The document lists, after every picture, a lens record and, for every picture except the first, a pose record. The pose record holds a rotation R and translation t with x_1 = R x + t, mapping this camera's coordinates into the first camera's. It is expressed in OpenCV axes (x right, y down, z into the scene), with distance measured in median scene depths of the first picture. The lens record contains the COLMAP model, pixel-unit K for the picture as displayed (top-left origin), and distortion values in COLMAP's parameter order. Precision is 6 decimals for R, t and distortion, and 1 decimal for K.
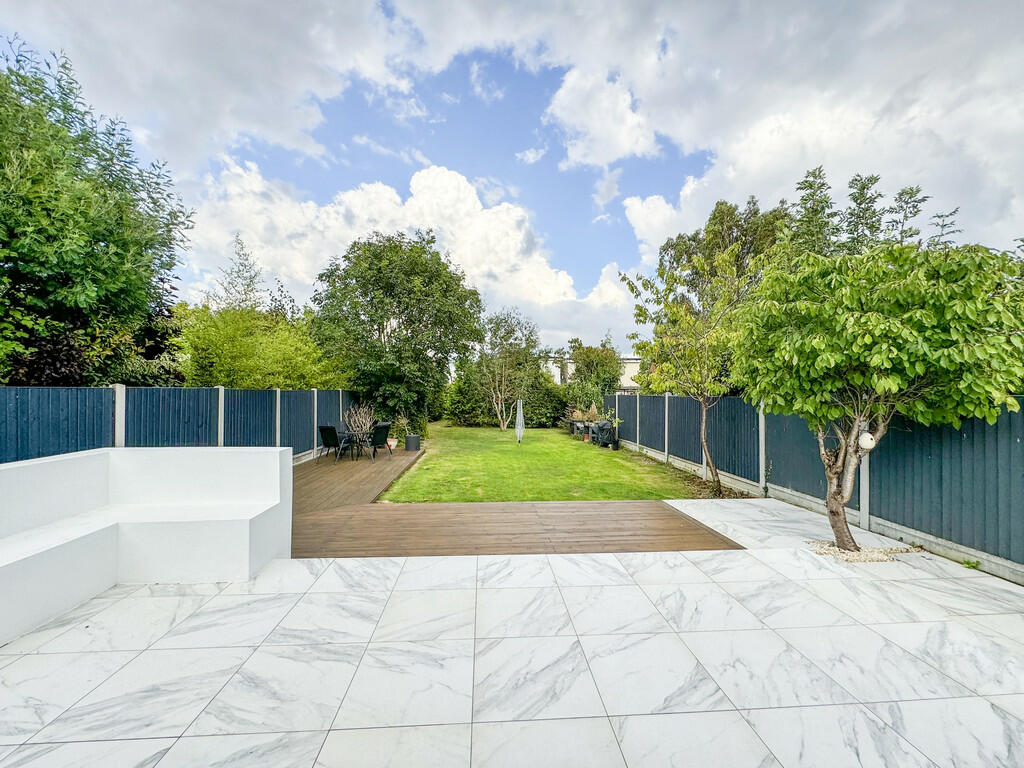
lens RADIAL K [[414.0, 0, 508.8], [0, 414.0, 385.7], [0, 0, 1]] dist [-0.000157, -0.000001]
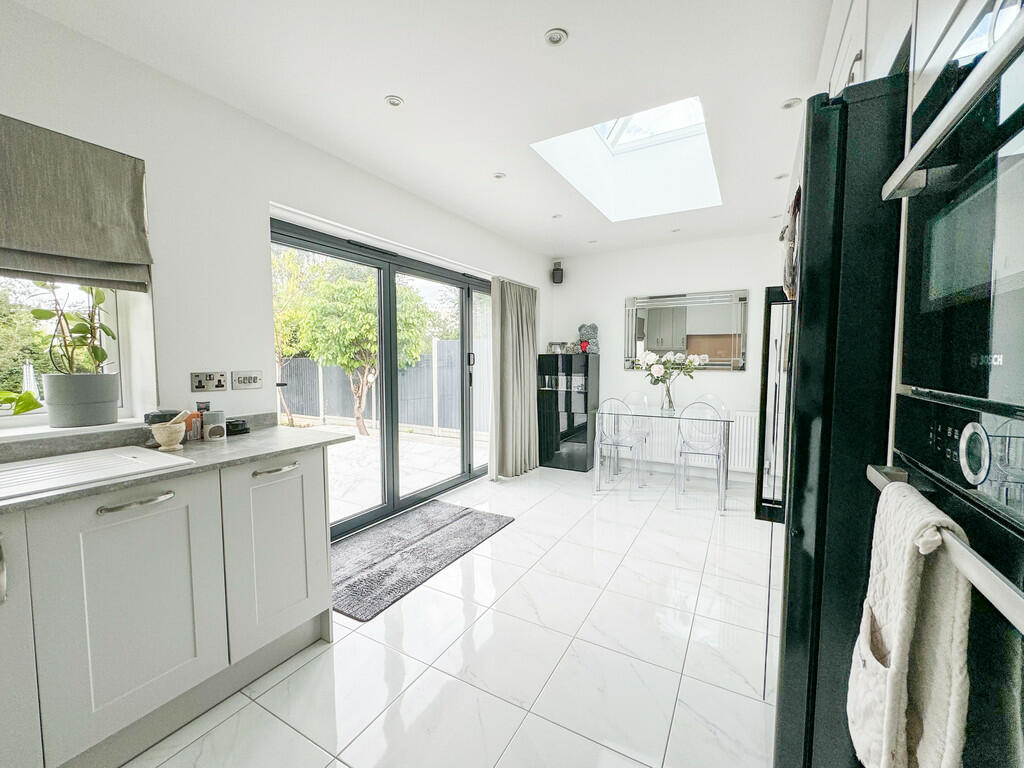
lens RADIAL K [[414.0, 0, 511.7], [0, 414.0, 384.9], [0, 0, 1]] dist [-0.000157, -0.000001]
pose [[0.558614, -0.045993, 0.828152, -0.359331], [-0.013957, 0.997799, 0.064829, 0.028161], [-0.829310, -0.047773, 0.556743, -0.600751]]
